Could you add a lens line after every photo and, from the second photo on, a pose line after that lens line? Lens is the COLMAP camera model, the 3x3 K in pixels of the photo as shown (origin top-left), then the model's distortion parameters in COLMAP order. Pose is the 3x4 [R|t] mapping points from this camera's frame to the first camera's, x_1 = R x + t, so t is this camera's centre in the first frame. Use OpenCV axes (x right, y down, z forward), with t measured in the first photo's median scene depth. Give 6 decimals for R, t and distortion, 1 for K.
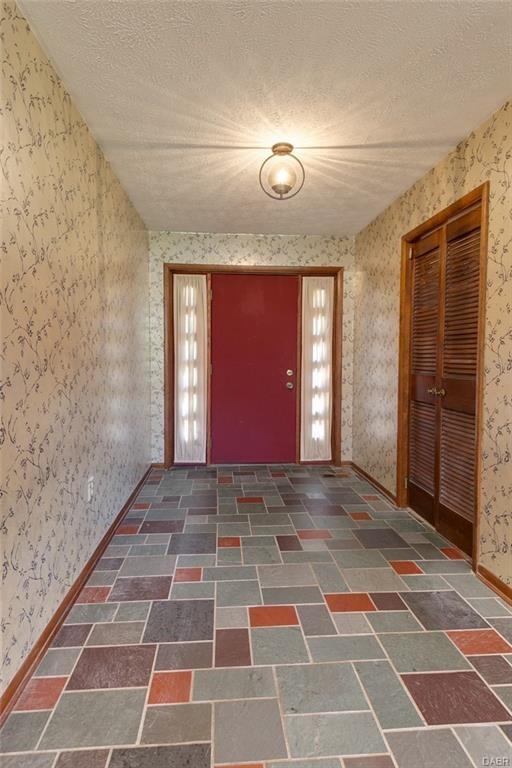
lens RADIAL K [[412.7, 0, 251.9], [0, 412.7, 378.5], [0, 0, 1]] dist [0.026266, -0.012360]
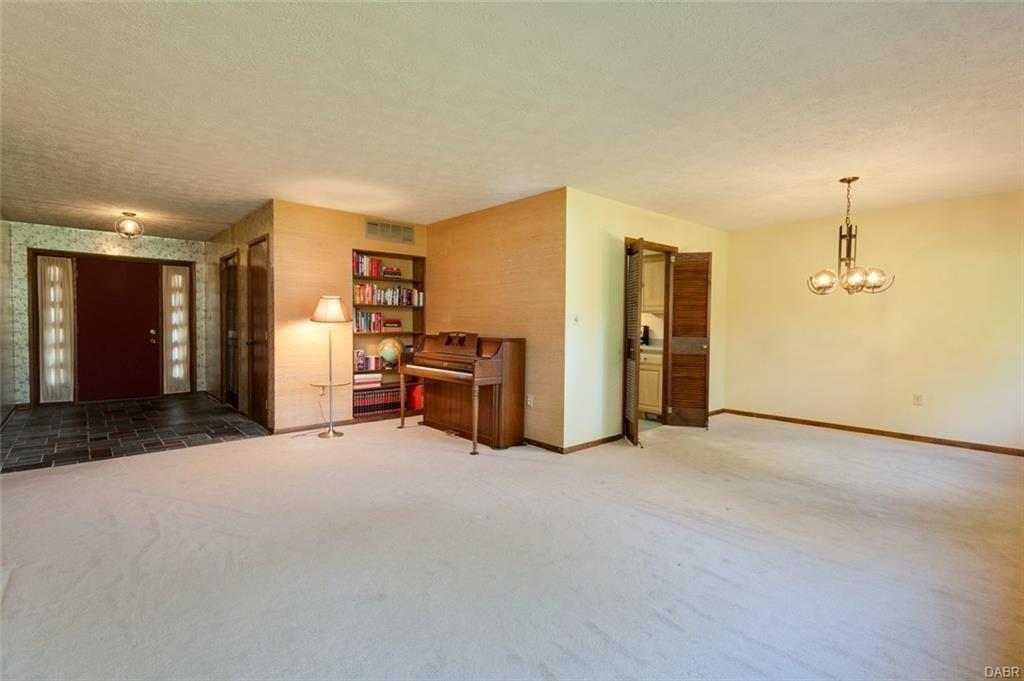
lens RADIAL K [[477.3, 0, 503.5], [0, 477.3, 338.4], [0, 0, 1]] dist [0.013761, -0.001823]
pose [[0.799061, -0.013976, 0.601087, 0.062465], [0.023397, 0.999695, -0.007859, 0.050156], [-0.600794, 0.020343, 0.799145, -1.057667]]
